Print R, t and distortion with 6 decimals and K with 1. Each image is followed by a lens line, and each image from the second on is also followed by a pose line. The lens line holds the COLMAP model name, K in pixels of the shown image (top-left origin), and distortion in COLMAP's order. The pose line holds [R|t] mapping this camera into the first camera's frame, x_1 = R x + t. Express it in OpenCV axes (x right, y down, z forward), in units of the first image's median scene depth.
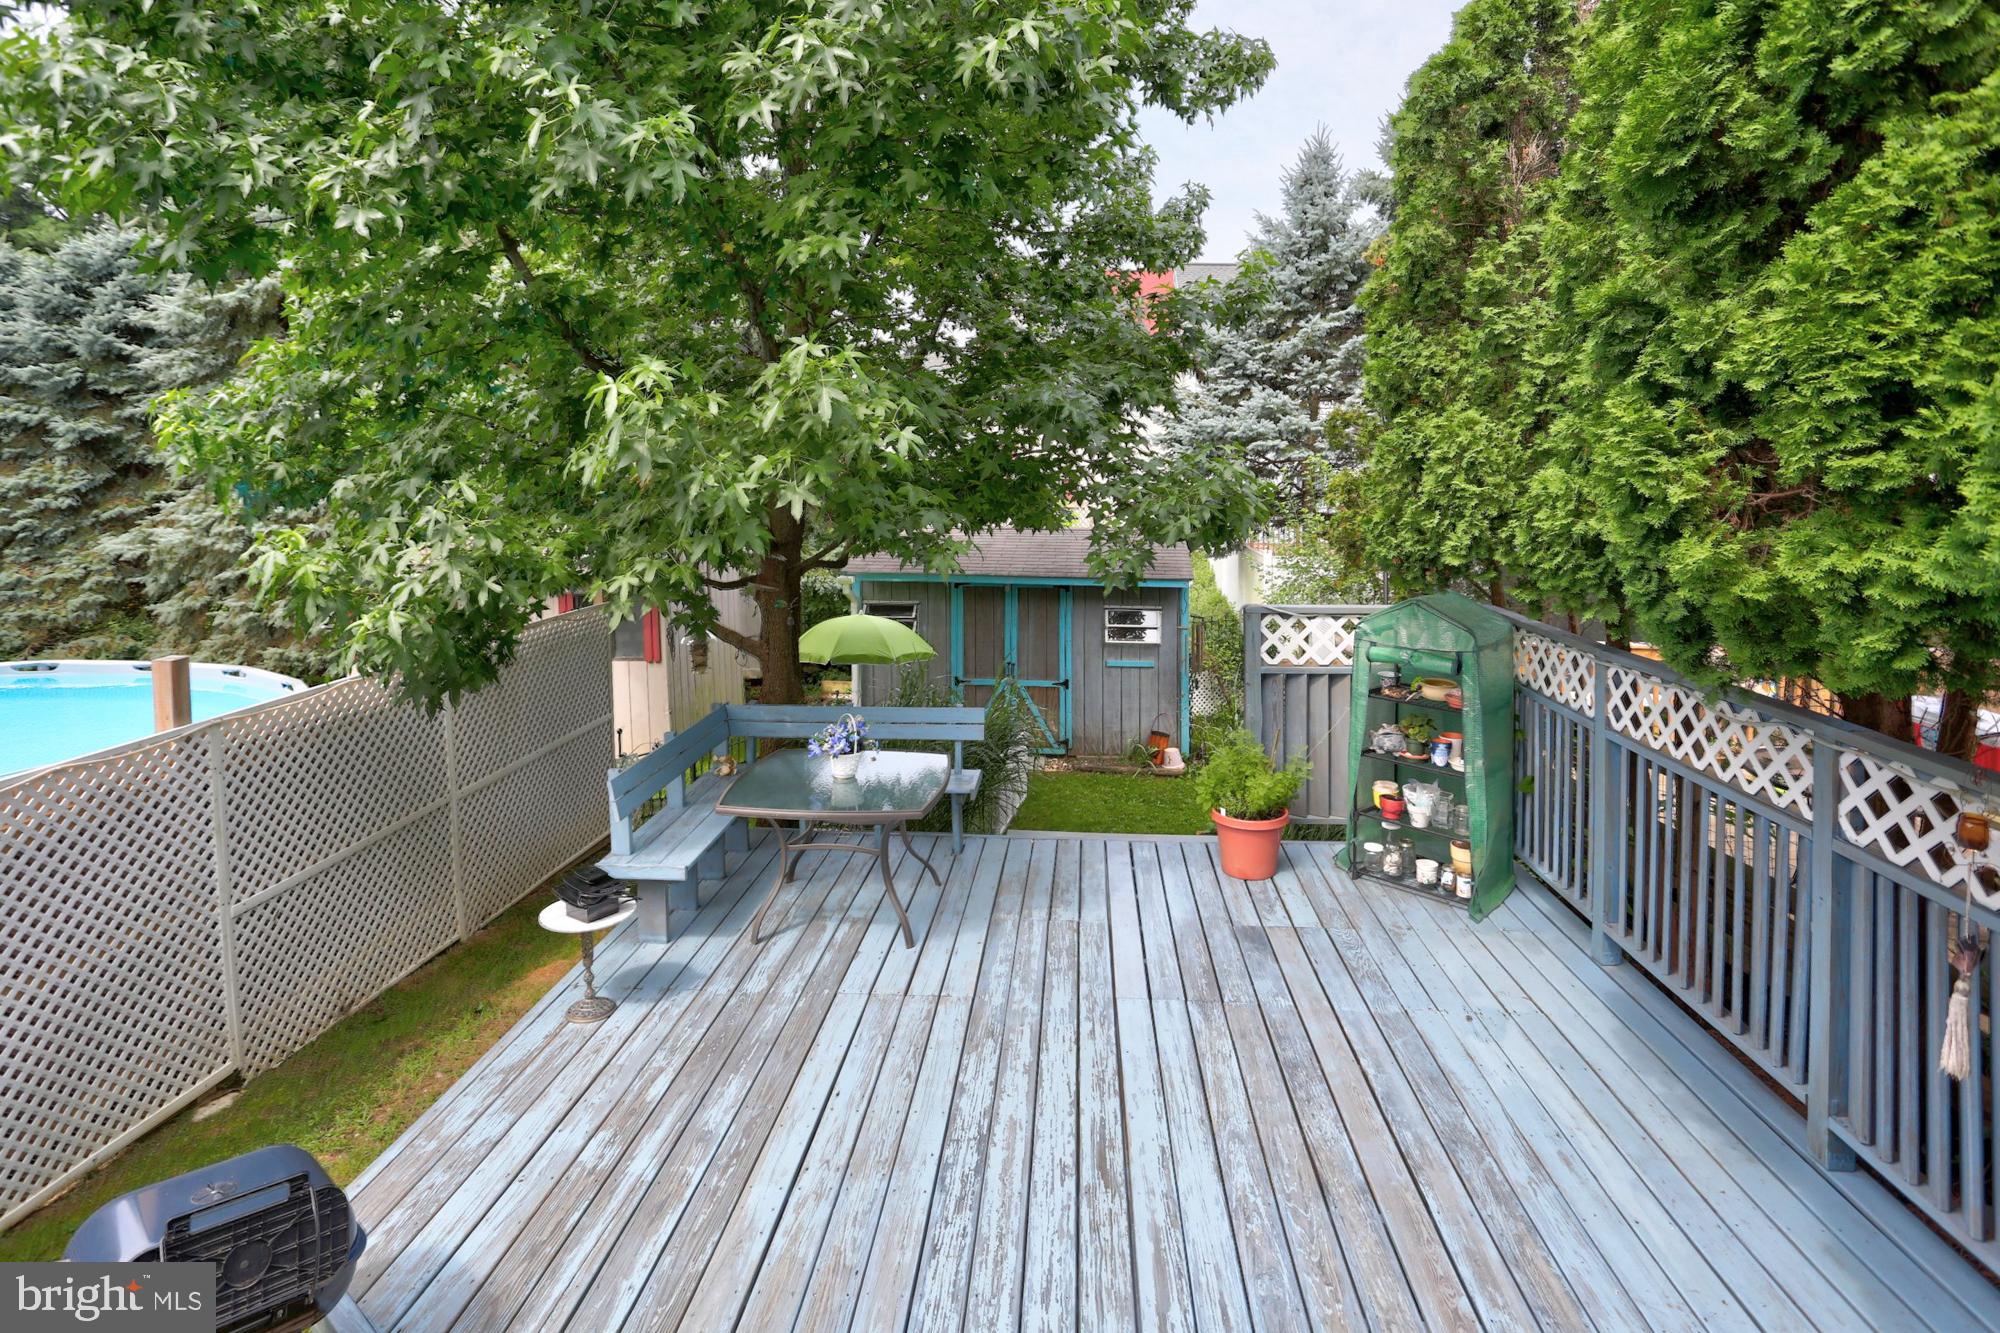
lens RADIAL K [[1016.4, 0, 1054.1], [0, 1016.4, 481.4], [0, 0, 1]] dist [-0.060059, 0.019801]
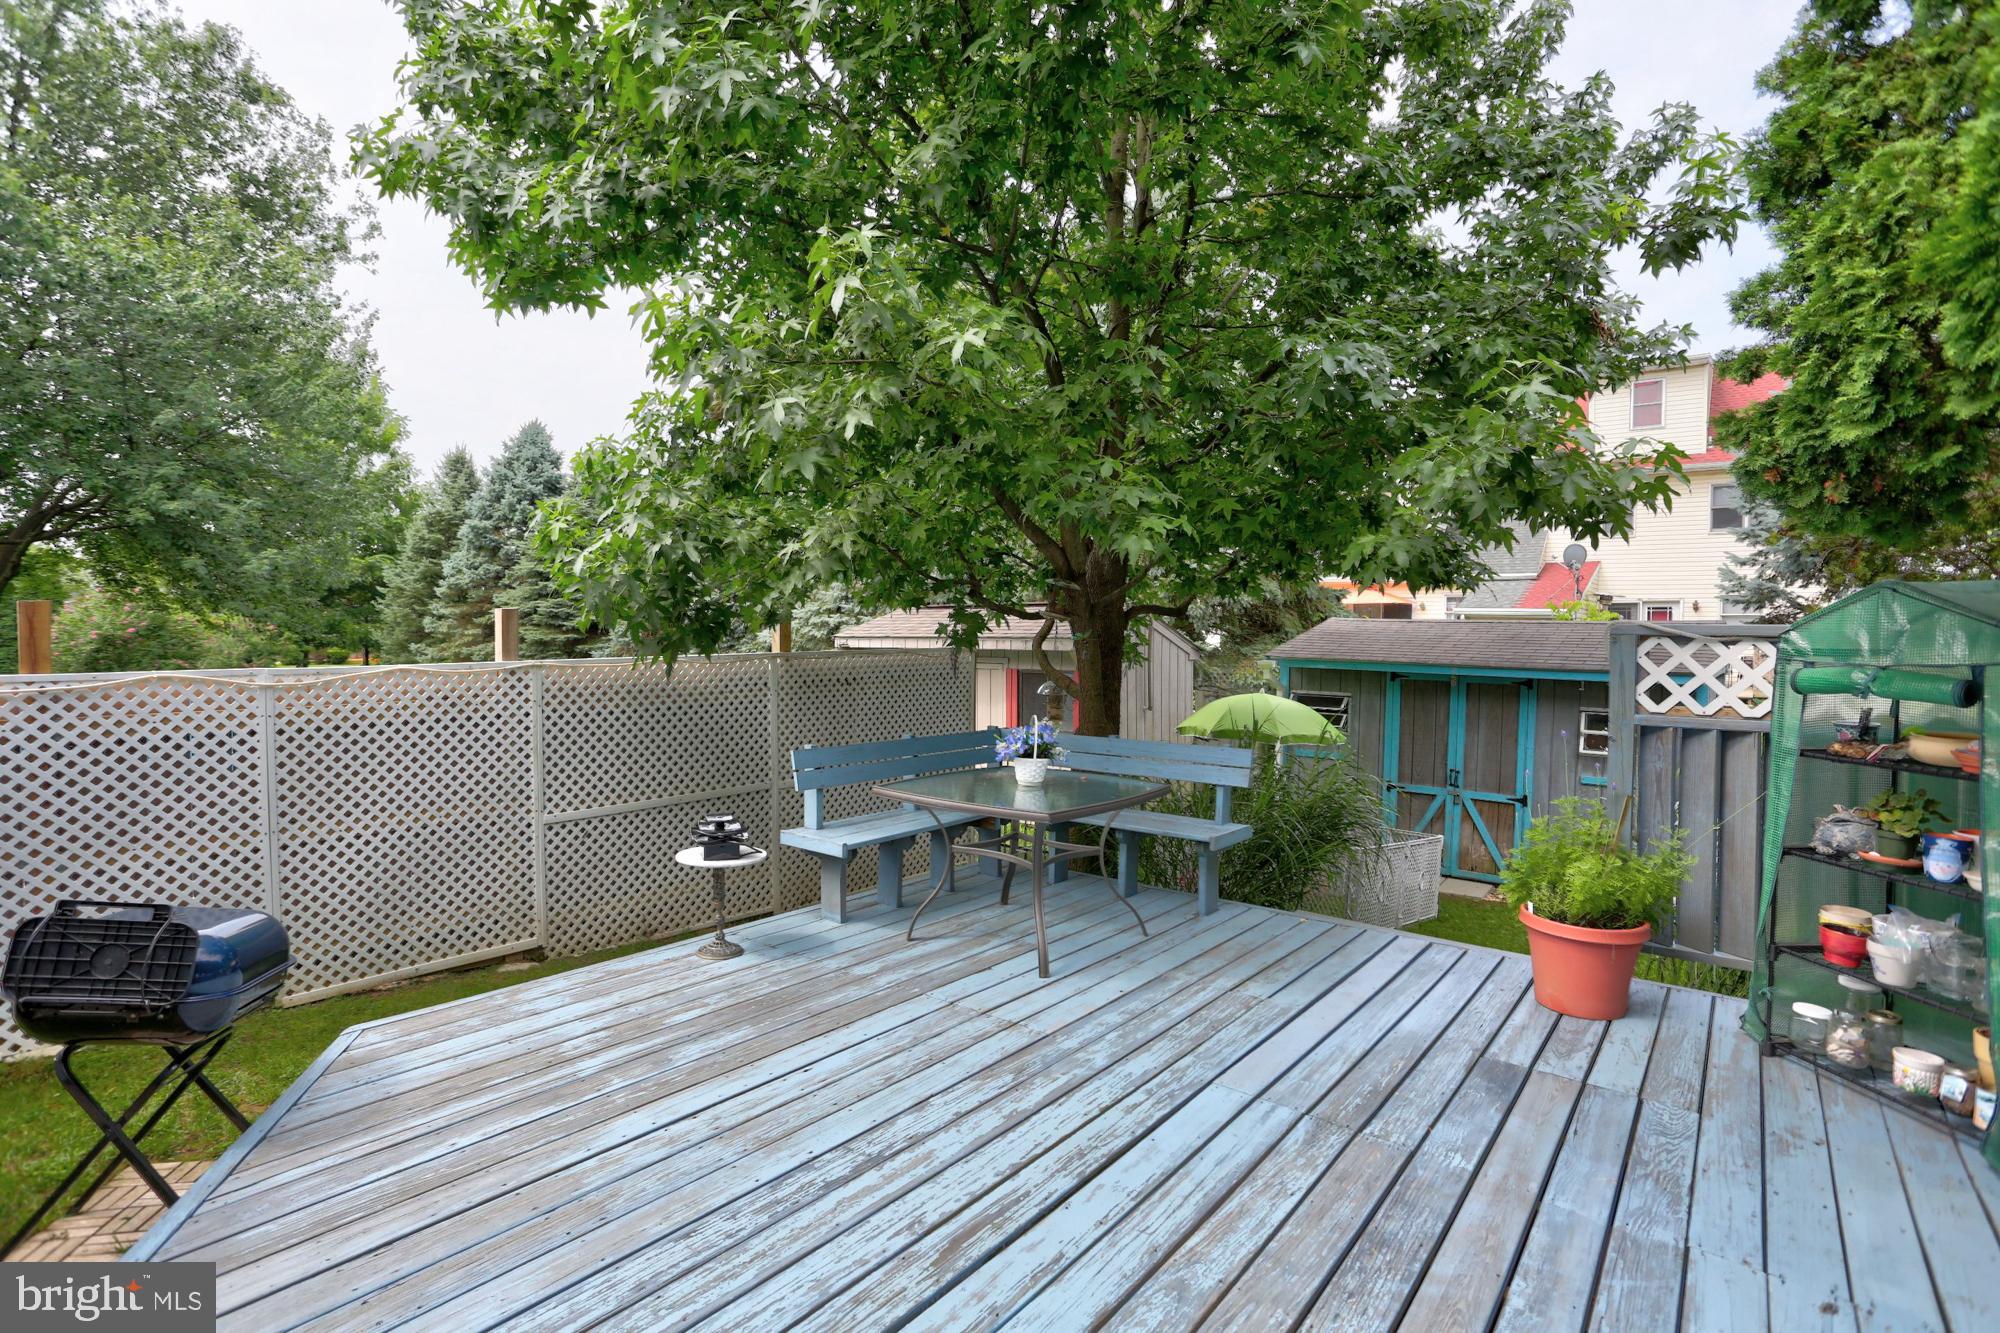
lens RADIAL K [[976.9, 0, 991.6], [0, 976.9, 641.0], [0, 0, 1]] dist [-0.072470, 0.033039]
pose [[0.804450, 0.012721, -0.593884, 0.329527], [-0.009826, 0.999919, 0.008109, 0.187650], [0.593939, -0.000688, 0.804510, 0.338720]]
